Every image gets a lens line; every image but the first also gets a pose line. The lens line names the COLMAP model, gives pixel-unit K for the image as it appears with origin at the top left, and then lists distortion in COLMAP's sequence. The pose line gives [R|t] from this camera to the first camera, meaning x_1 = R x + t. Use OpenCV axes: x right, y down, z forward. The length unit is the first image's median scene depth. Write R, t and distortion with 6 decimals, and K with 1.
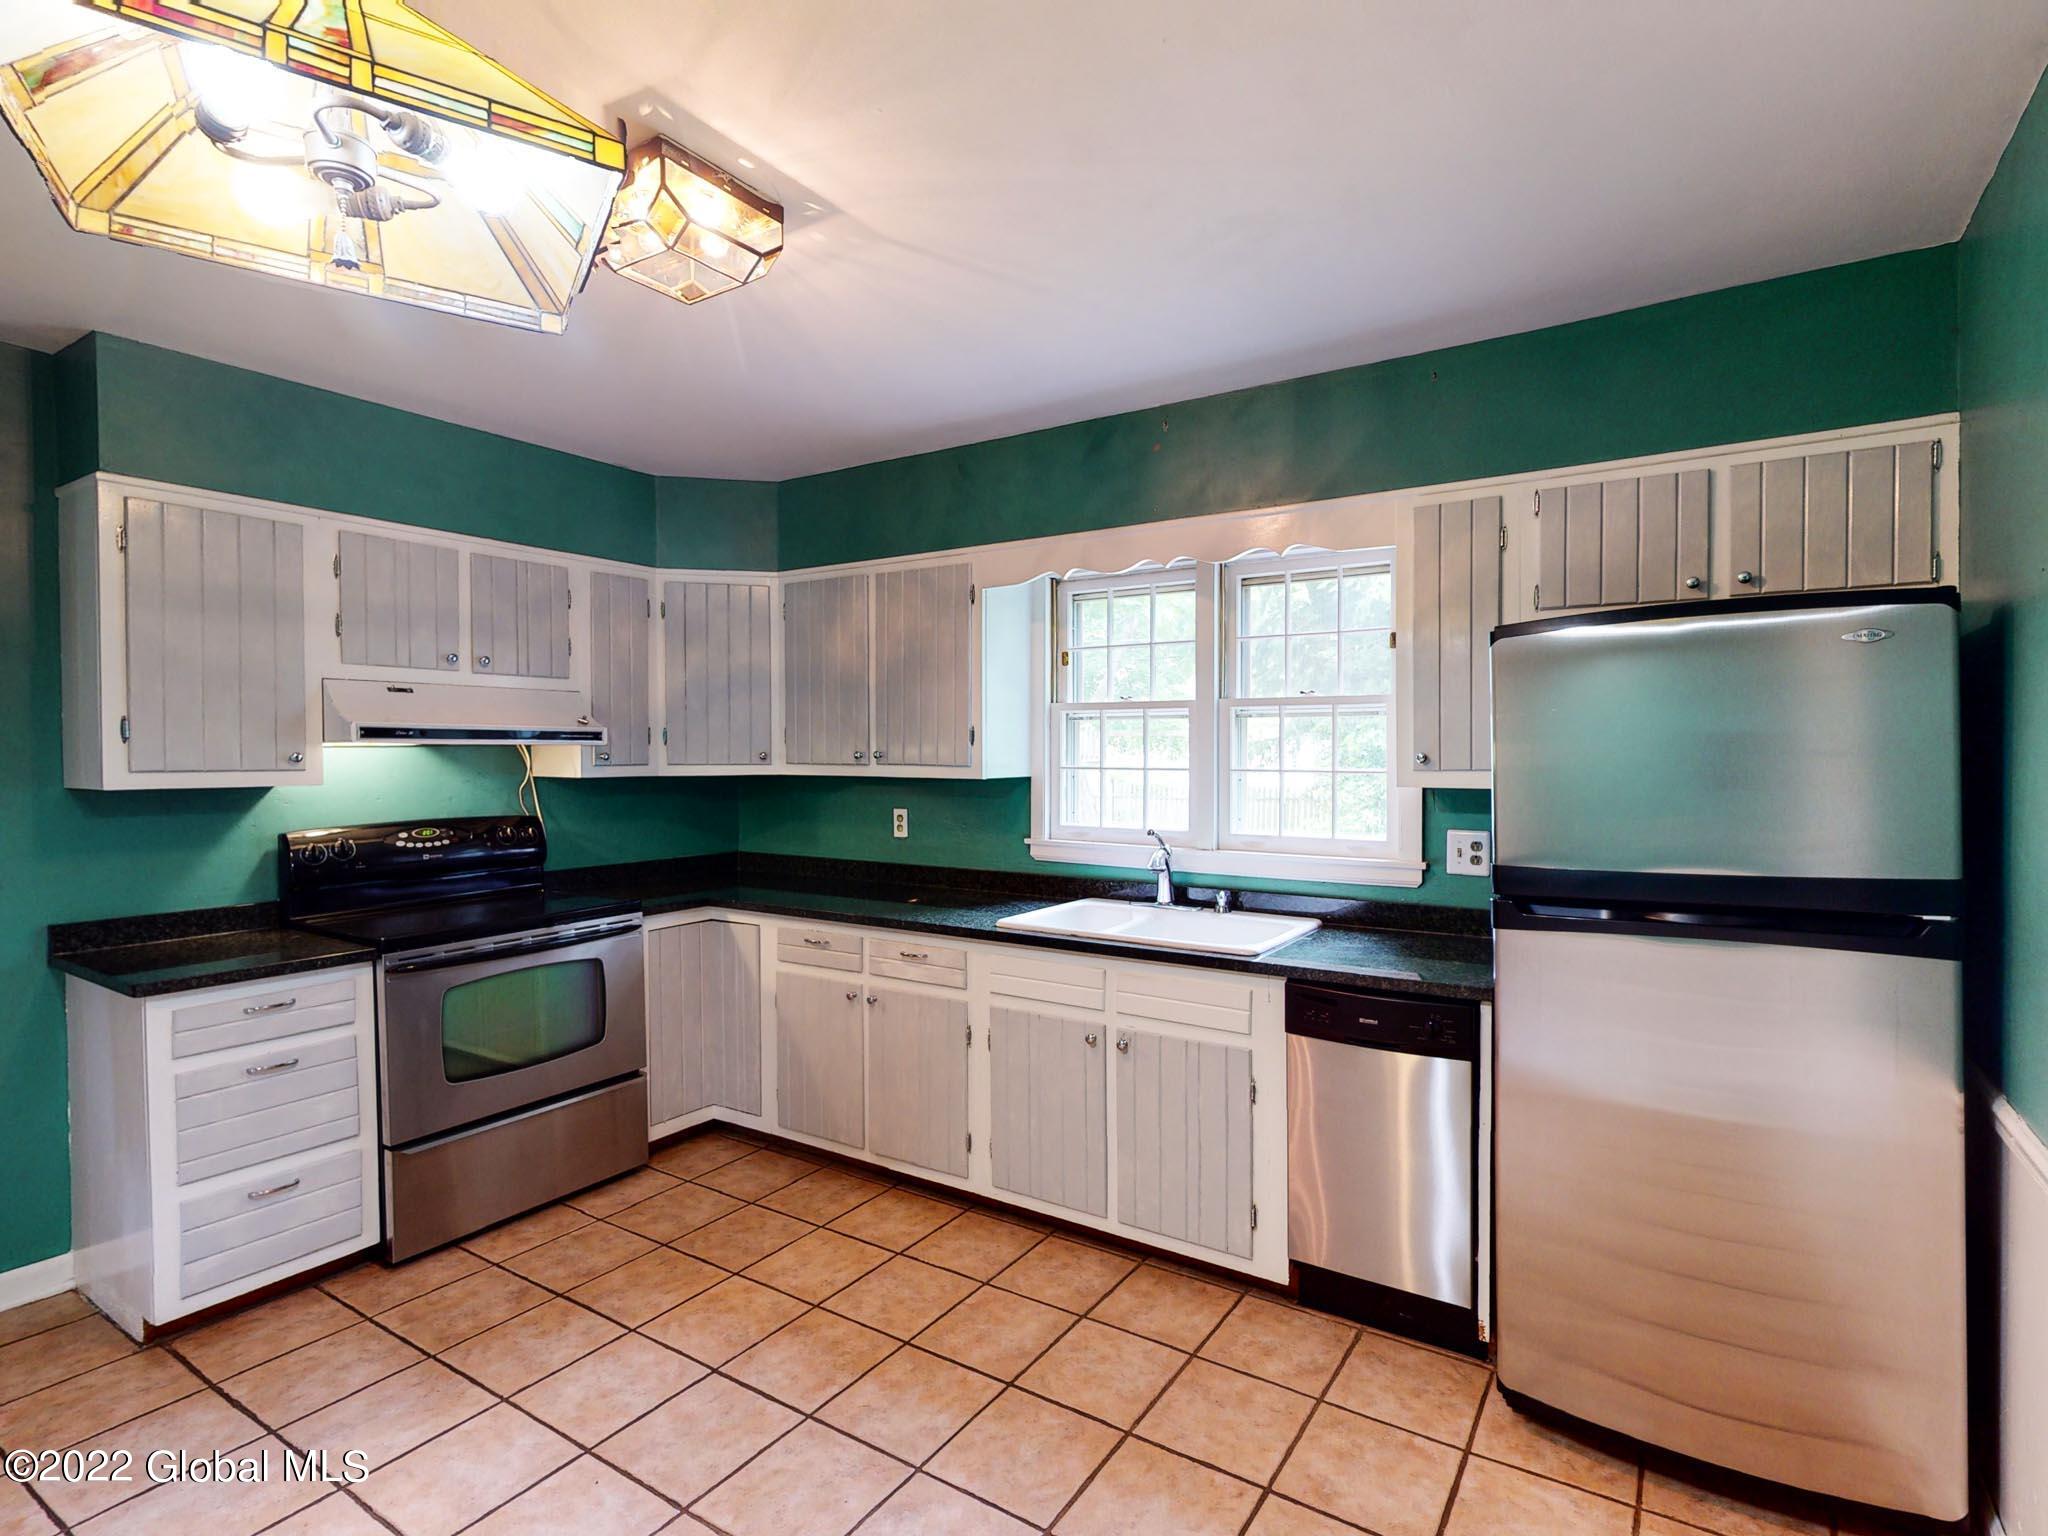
lens RADIAL K [[1014.8, 0, 1062.1], [0, 1014.8, 755.0], [0, 0, 1]] dist [0.001756, 0.000682]
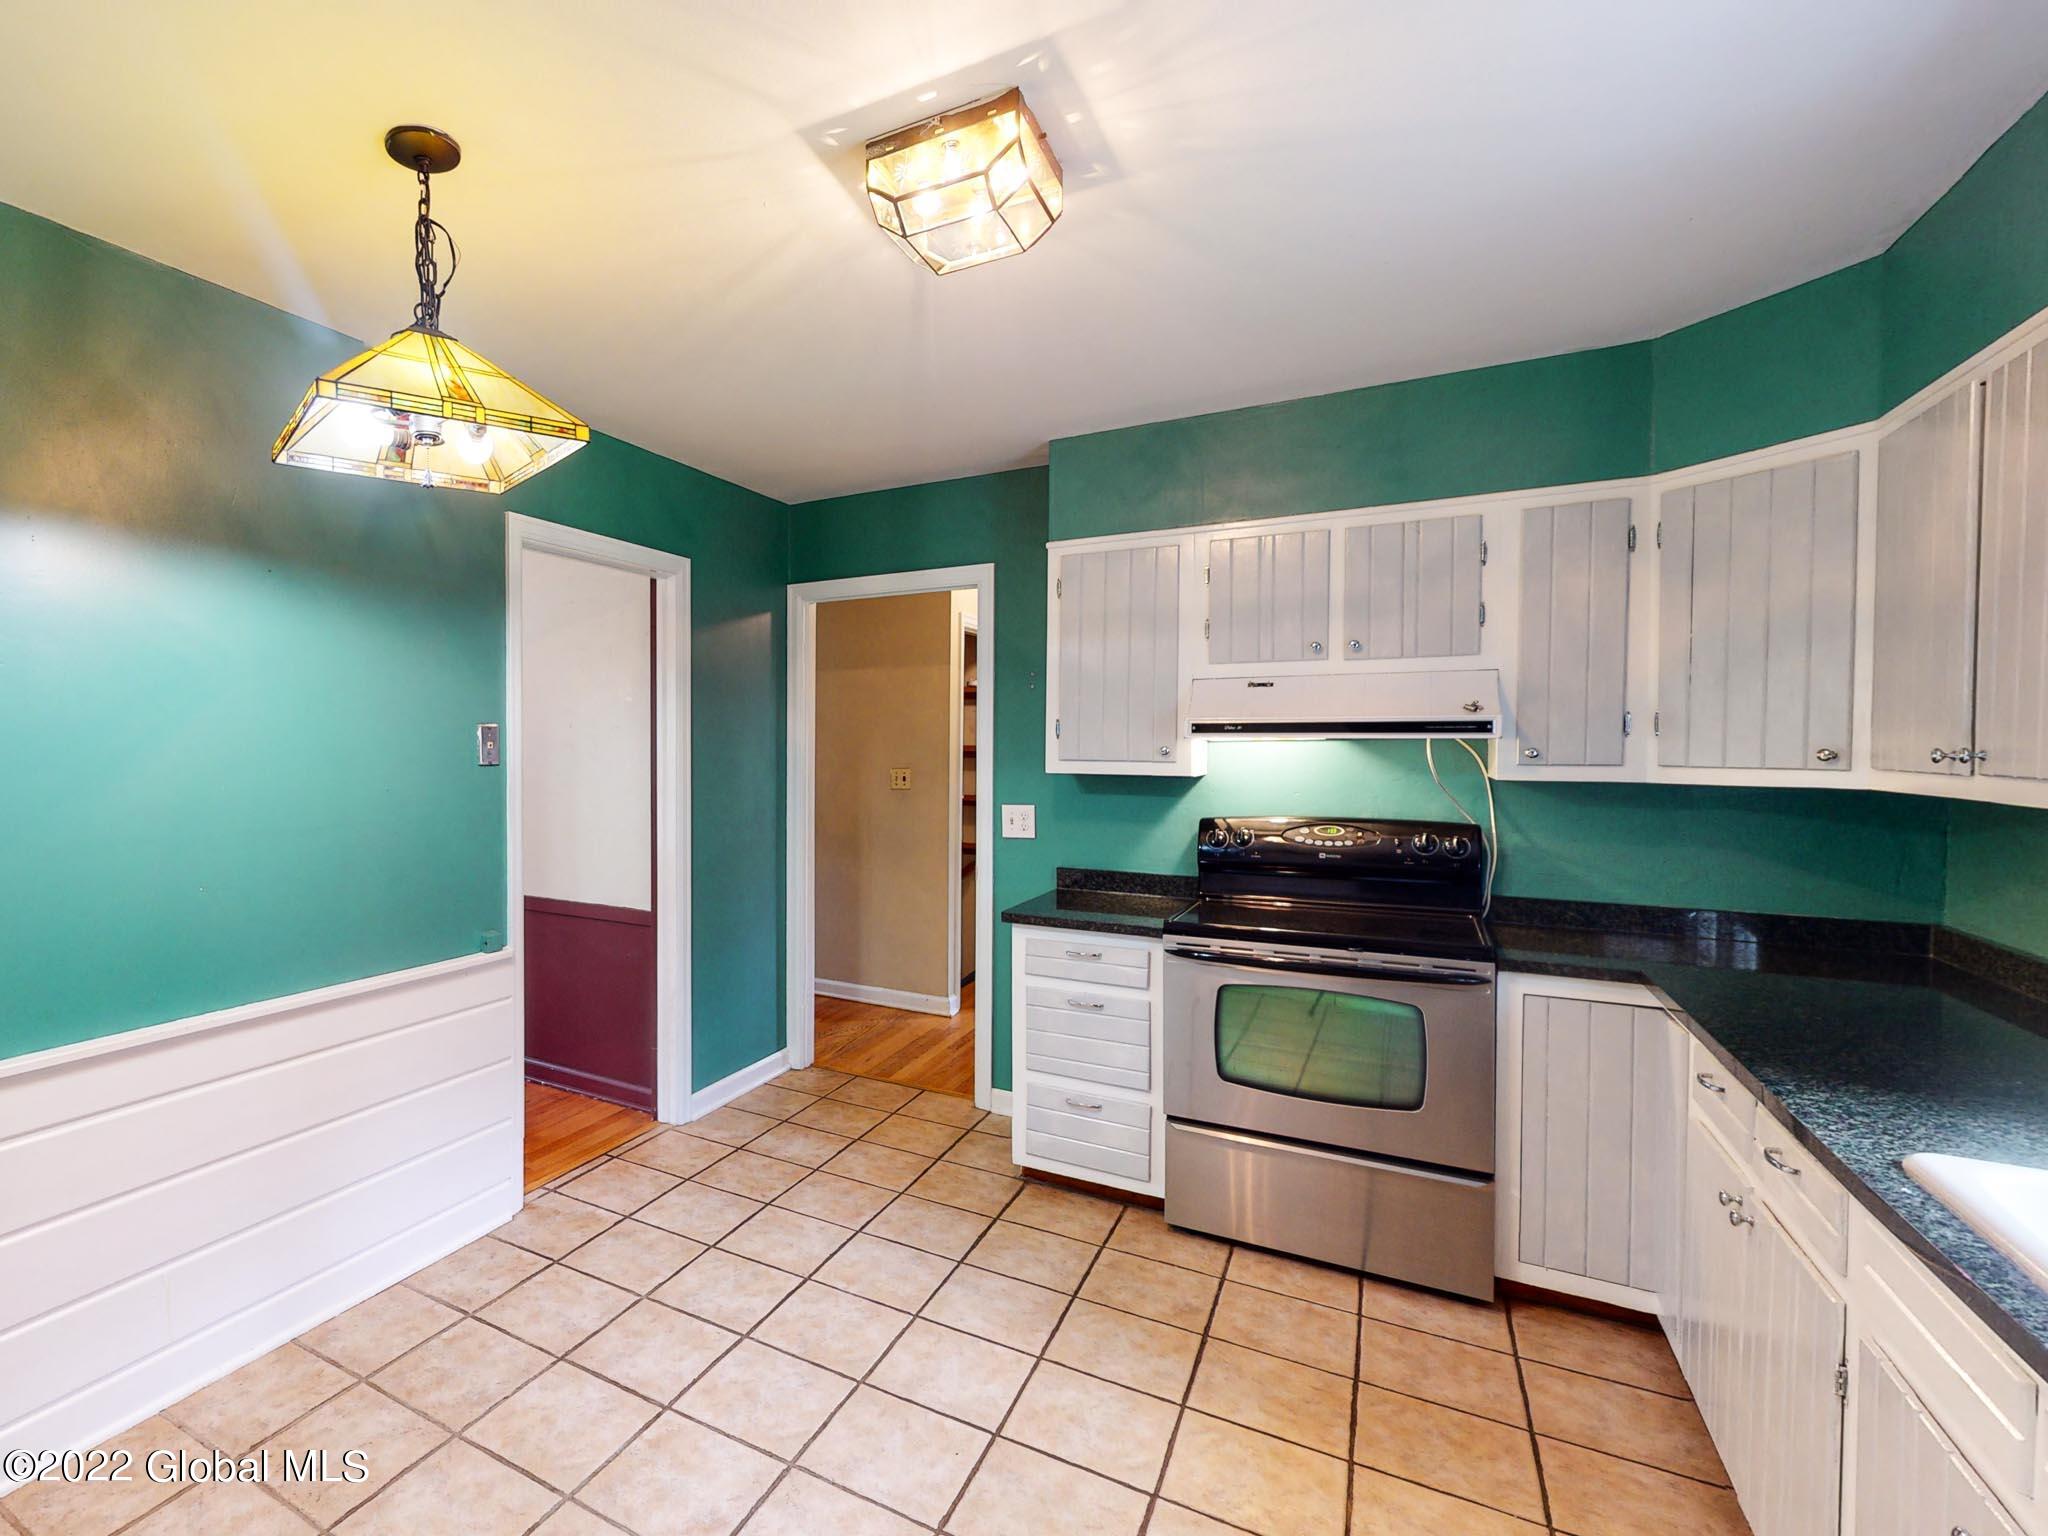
lens RADIAL K [[1174.9, 0, 1023.1], [0, 1174.9, 771.7], [0, 0, 1]] dist [-0.001249, 0.001619]
pose [[-0.009808, 0.027635, -0.999570, 0.482413], [-0.003073, 0.999612, 0.027666, -0.008944], [0.999947, 0.003343, -0.009719, 0.723875]]
